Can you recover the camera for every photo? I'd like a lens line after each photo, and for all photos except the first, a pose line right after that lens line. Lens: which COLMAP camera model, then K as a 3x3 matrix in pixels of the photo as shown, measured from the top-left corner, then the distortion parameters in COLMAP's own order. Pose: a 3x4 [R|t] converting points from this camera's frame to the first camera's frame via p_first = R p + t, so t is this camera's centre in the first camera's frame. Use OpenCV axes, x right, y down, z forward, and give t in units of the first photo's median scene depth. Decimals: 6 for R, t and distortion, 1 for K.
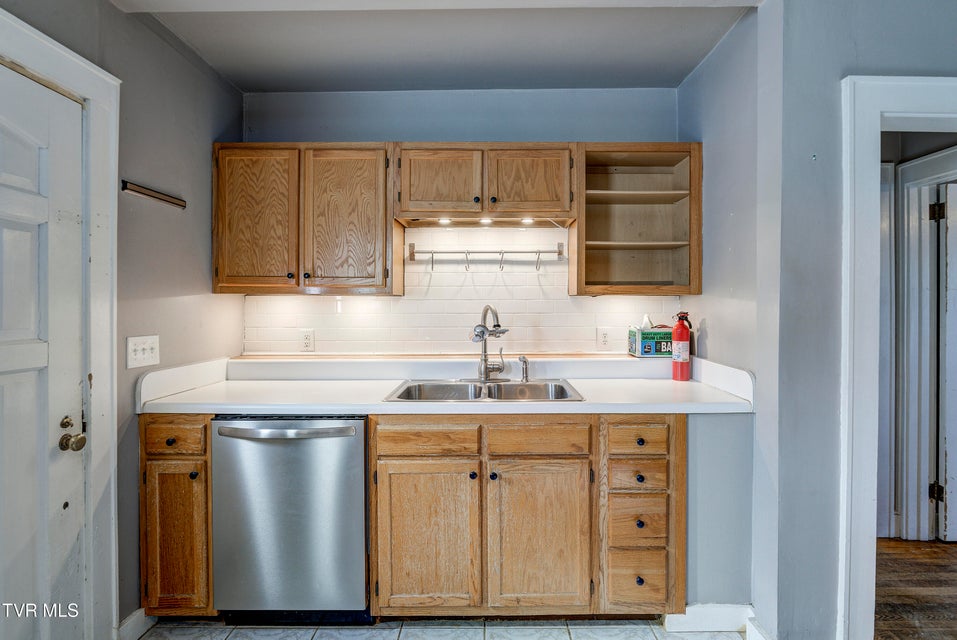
lens RADIAL K [[474.0, 0, 484.3], [0, 474.0, 307.4], [0, 0, 1]] dist [-0.005315, 0.000655]
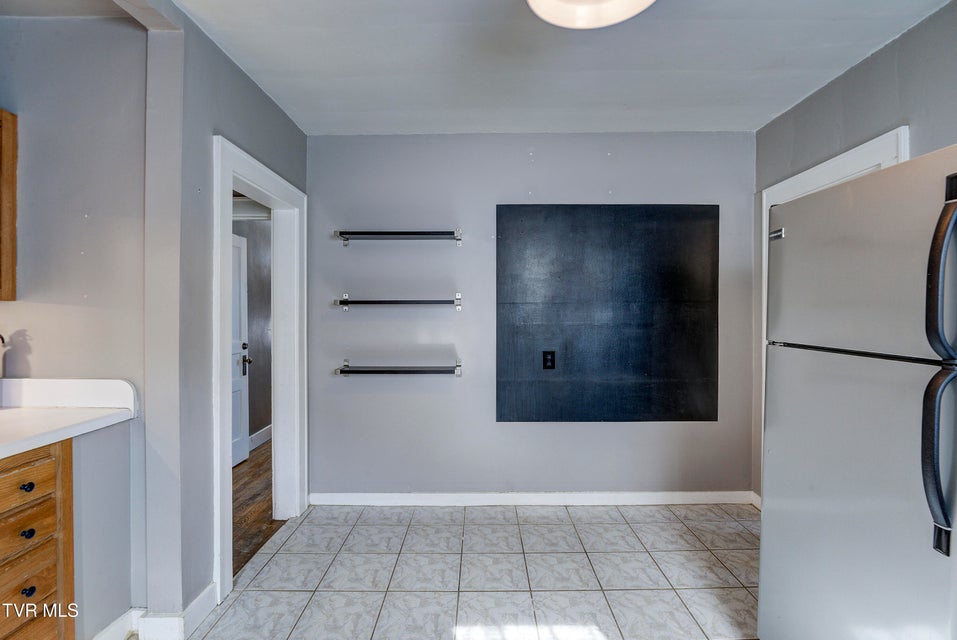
lens RADIAL K [[474.0, 0, 478.7], [0, 474.0, 318.8], [0, 0, 1]] dist [-0.005315, 0.000655]
pose [[0.008074, -0.011783, 0.999898, -0.420255], [0.005983, 0.999913, 0.011734, -0.001041], [-0.999950, 0.005888, 0.008144, 0.231328]]
